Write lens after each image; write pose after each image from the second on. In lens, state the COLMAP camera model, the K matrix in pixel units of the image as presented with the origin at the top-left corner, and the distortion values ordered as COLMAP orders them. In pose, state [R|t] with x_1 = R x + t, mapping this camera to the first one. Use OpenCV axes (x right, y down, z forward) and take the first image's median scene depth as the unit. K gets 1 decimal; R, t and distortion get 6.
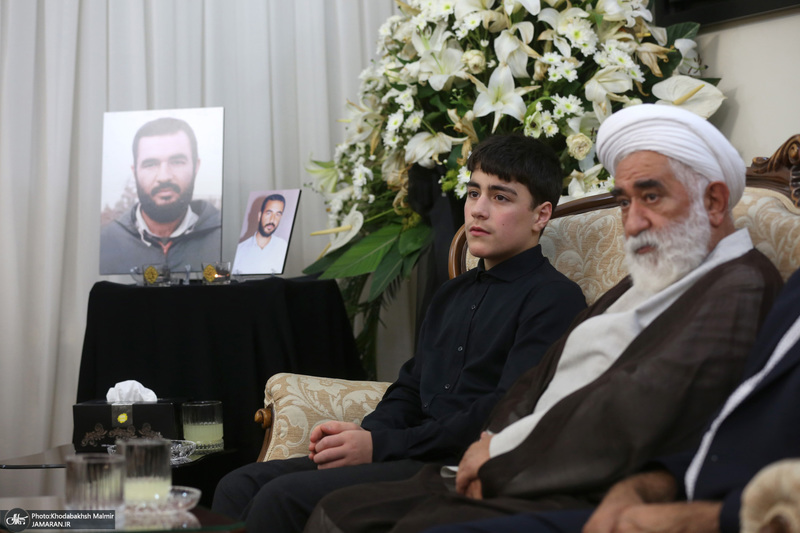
lens RADIAL K [[1978.4, 0, 400.2], [0, 1978.4, 265.9], [0, 0, 1]] dist [-0.368692, 0.000000]
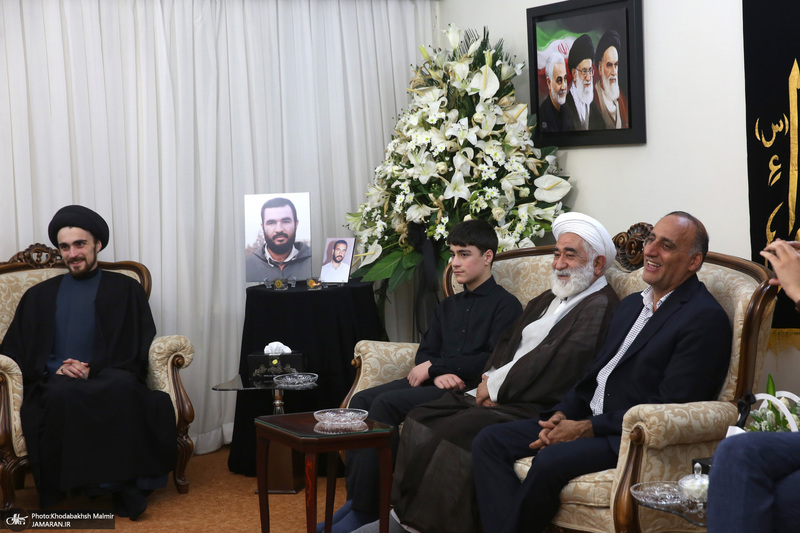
lens RADIAL K [[1491.2, 0, 399.7], [0, 1491.2, 267.7], [0, 0, 1]] dist [-0.451847, 0.000000]
pose [[0.993213, -0.021174, 0.114369, -0.172809], [0.012389, 0.996955, 0.076990, -0.120164], [-0.115651, -0.075051, 0.990451, -0.444291]]
